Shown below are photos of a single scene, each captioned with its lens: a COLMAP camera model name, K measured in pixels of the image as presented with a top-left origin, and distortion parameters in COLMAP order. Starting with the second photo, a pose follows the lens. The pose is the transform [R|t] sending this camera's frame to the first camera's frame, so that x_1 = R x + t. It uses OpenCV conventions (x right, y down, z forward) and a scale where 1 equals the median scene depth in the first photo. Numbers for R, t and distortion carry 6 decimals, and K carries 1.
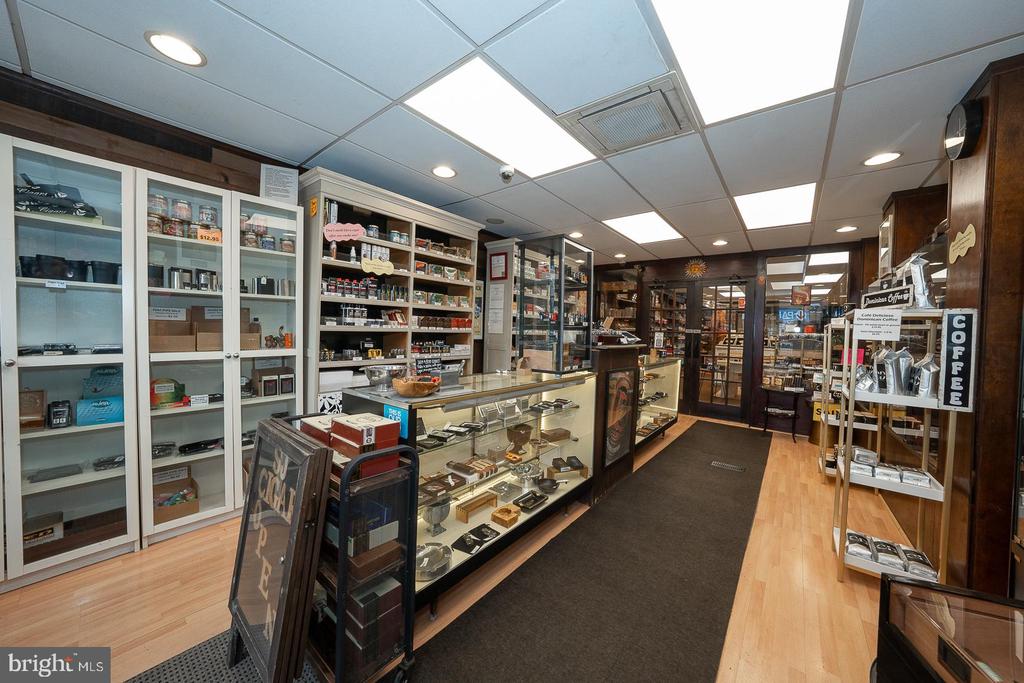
lens RADIAL K [[350.3, 0, 514.5], [0, 350.3, 337.5], [0, 0, 1]] dist [-0.020375, 0.000215]
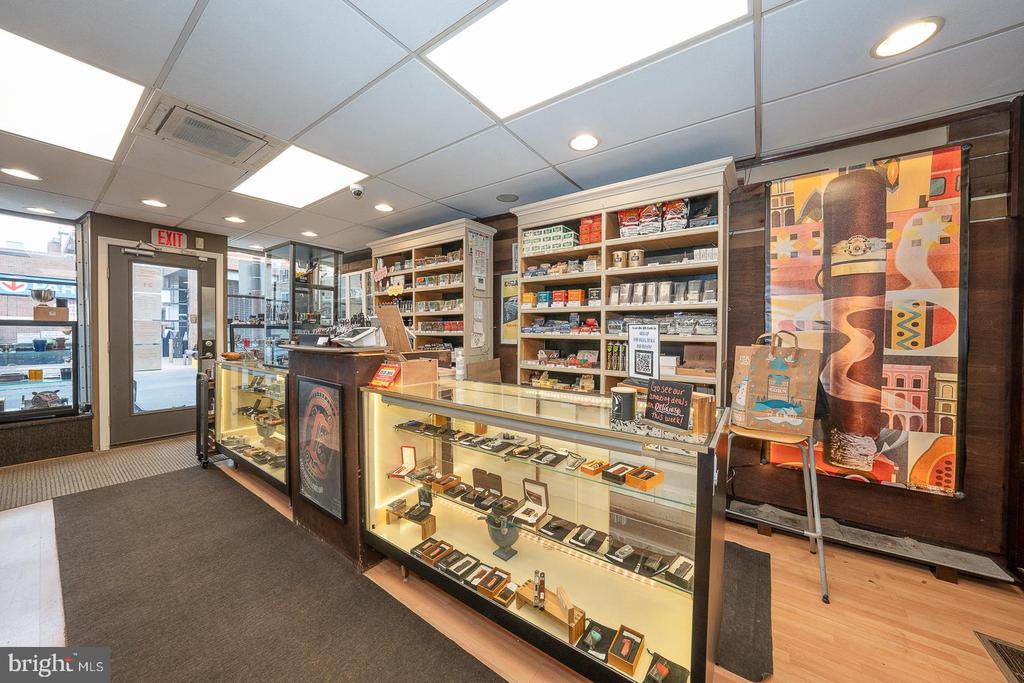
lens RADIAL K [[350.3, 0, 514.5], [0, 350.3, 337.5], [0, 0, 1]] dist [-0.020375, 0.000215]
pose [[0.054648, -0.007038, -0.998481, 1.007010], [-0.025694, 0.999634, -0.008452, -0.005335], [0.998175, 0.026117, 0.054447, 1.315887]]
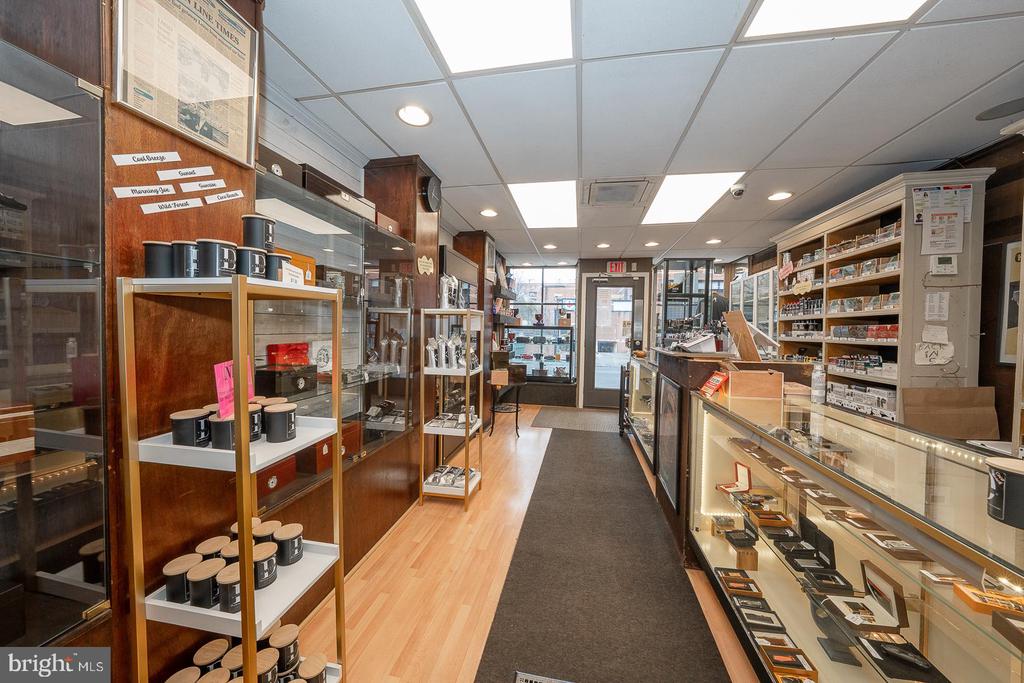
lens RADIAL K [[350.3, 0, 514.5], [0, 350.3, 337.5], [0, 0, 1]] dist [-0.020375, 0.000215]
pose [[-0.885858, -0.027541, -0.463138, 0.968083], [-0.047766, 0.998346, 0.031995, -0.019031], [0.461491, 0.050465, -0.885708, 1.491614]]
